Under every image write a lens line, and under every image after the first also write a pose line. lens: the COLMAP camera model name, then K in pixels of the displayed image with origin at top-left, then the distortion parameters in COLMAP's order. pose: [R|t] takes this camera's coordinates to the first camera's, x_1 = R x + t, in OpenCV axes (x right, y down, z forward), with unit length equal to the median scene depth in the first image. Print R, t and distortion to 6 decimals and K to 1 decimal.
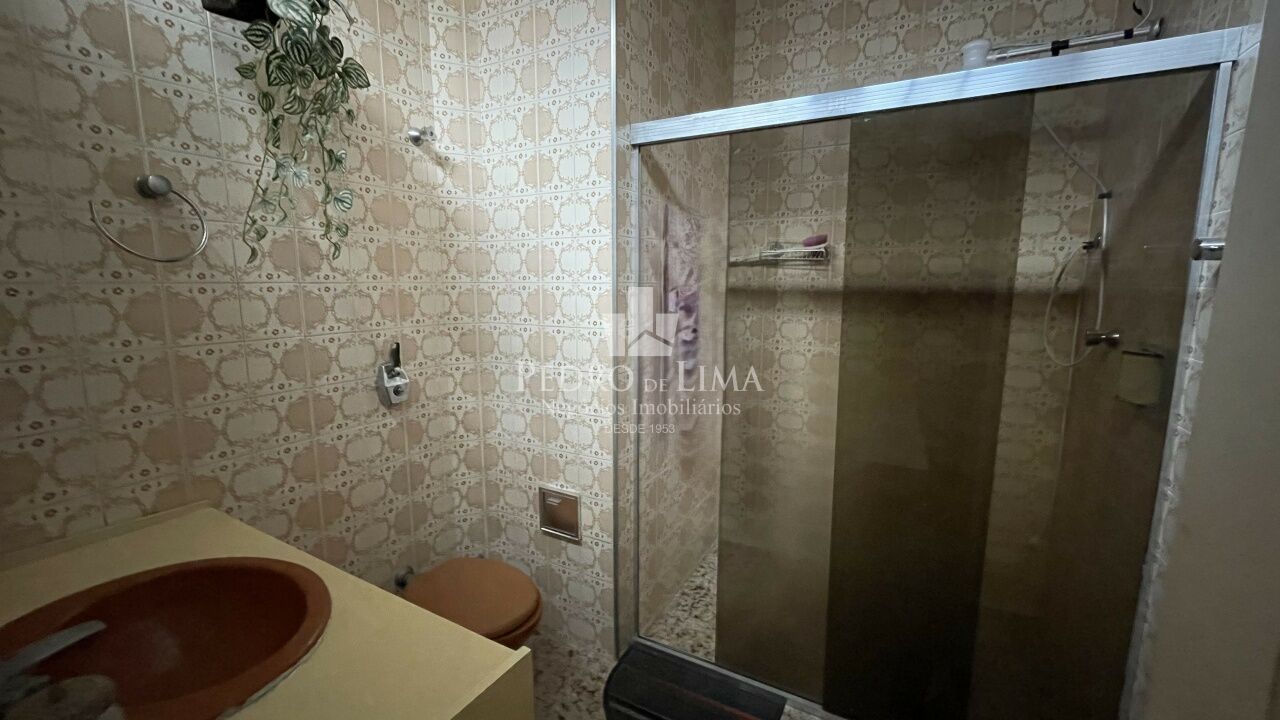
lens RADIAL K [[513.3, 0, 641.5], [0, 513.3, 356.9], [0, 0, 1]] dist [-0.004481, -0.000010]
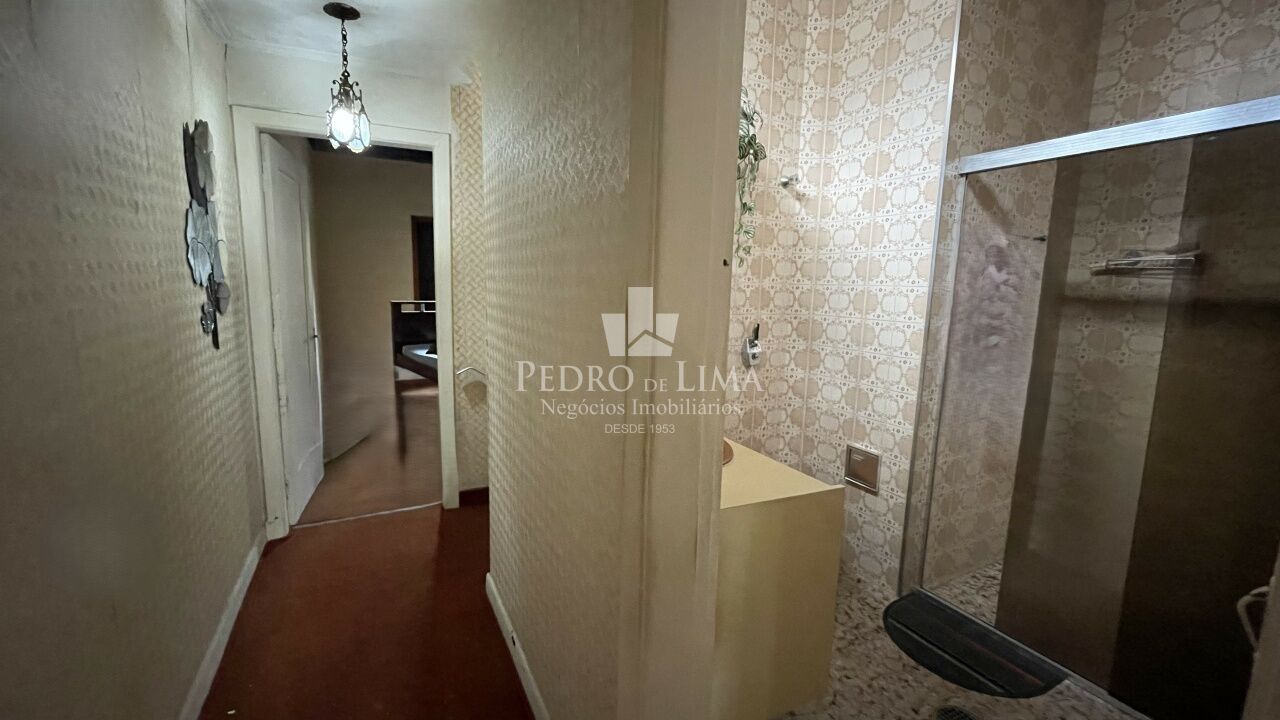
lens RADIAL K [[513.3, 0, 641.5], [0, 513.3, 356.9], [0, 0, 1]] dist [-0.004481, -0.000010]
pose [[0.832858, 0.096564, -0.544999, 0.052442], [-0.104026, 0.994425, 0.017224, 0.070959], [0.543624, 0.042349, 0.838260, -0.382993]]
